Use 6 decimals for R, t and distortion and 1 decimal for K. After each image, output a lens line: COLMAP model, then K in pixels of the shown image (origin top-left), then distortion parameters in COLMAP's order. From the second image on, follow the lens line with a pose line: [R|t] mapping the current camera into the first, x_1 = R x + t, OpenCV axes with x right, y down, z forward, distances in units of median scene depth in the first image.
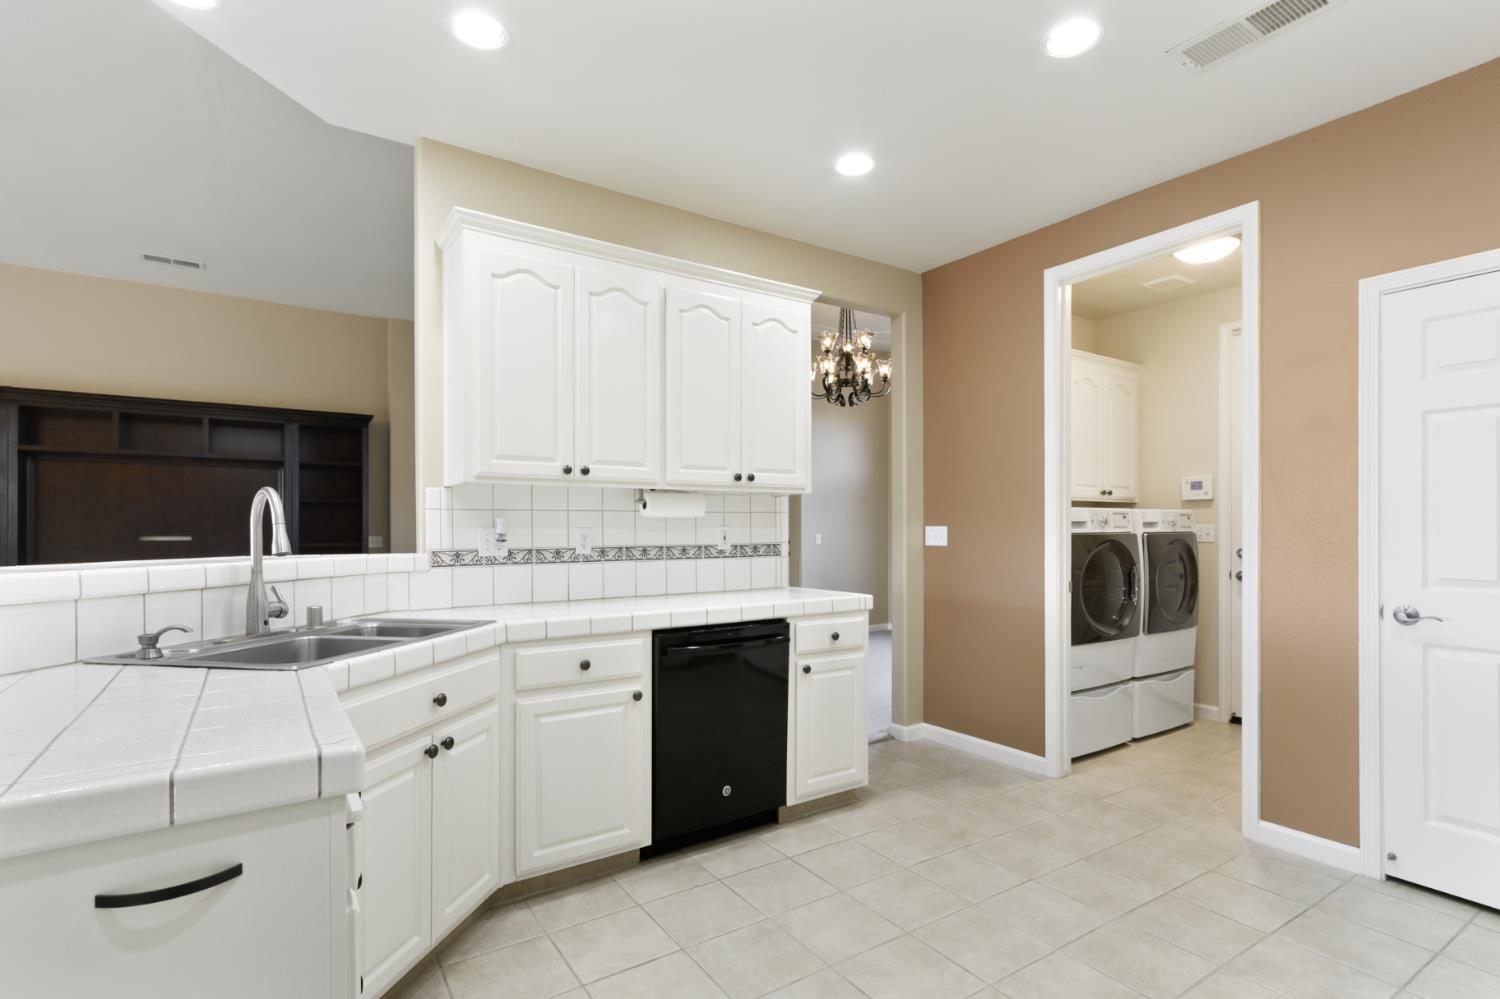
lens RADIAL K [[725.3, 0, 751.6], [0, 725.3, 524.4], [0, 0, 1]] dist [0.001819, 0.001196]
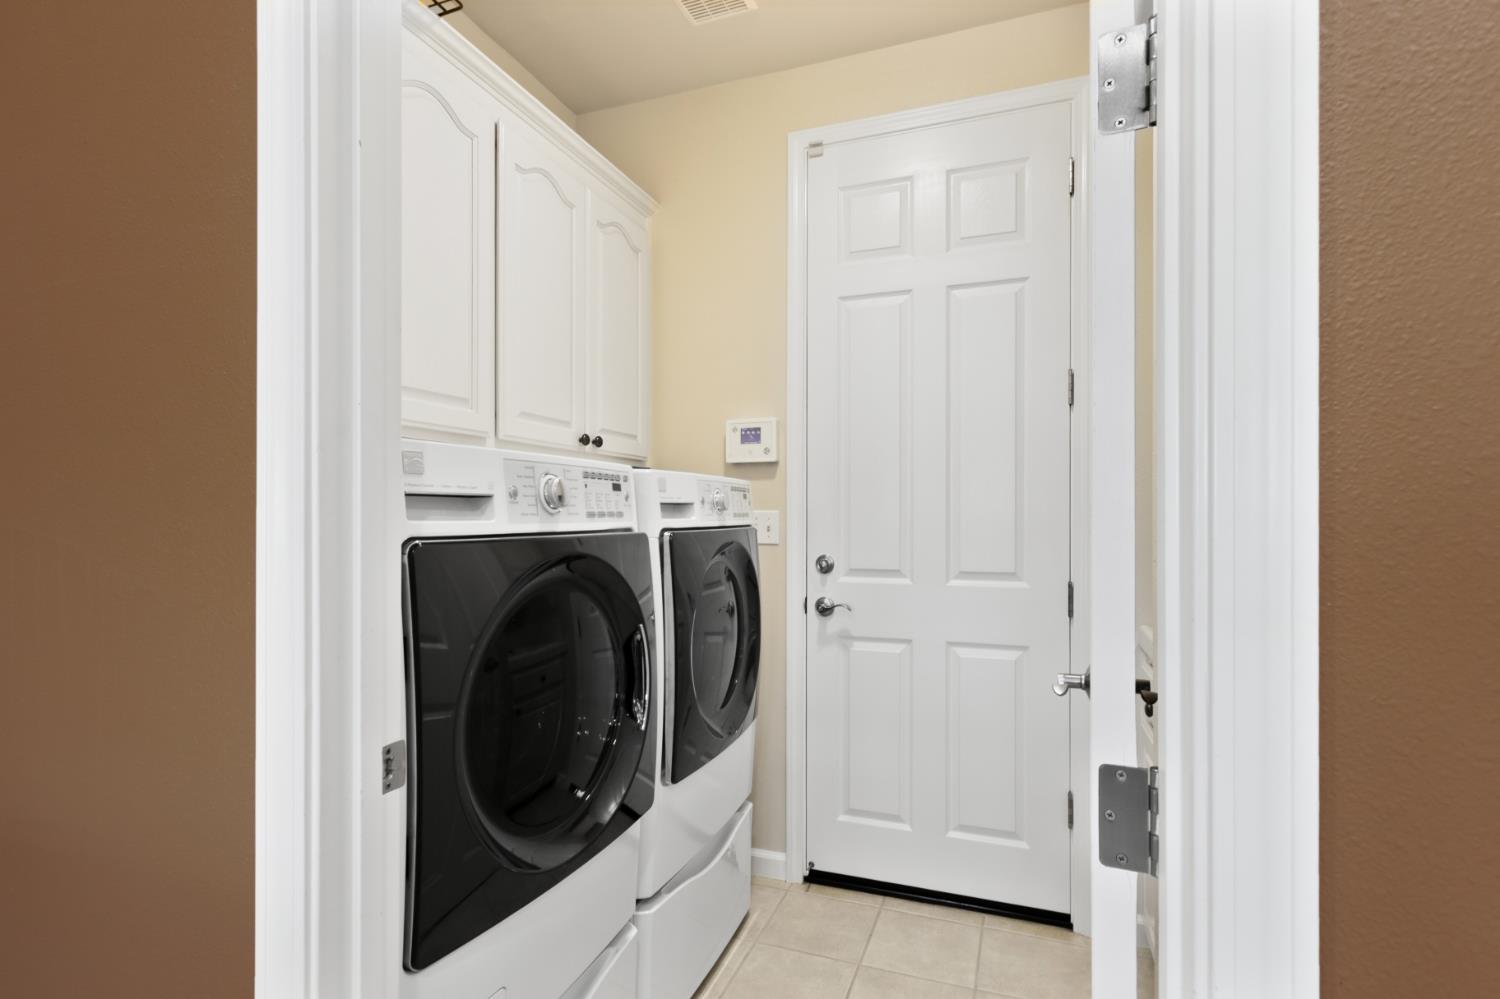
lens RADIAL K [[721.2, 0, 748.9], [0, 721.2, 516.7], [0, 0, 1]] dist [0.002006, 0.000951]
pose [[0.813418, -0.001583, 0.581678, 0.330476], [-0.002759, 0.999975, 0.006579, 0.001787], [-0.581673, -0.006957, 0.813393, 0.617183]]
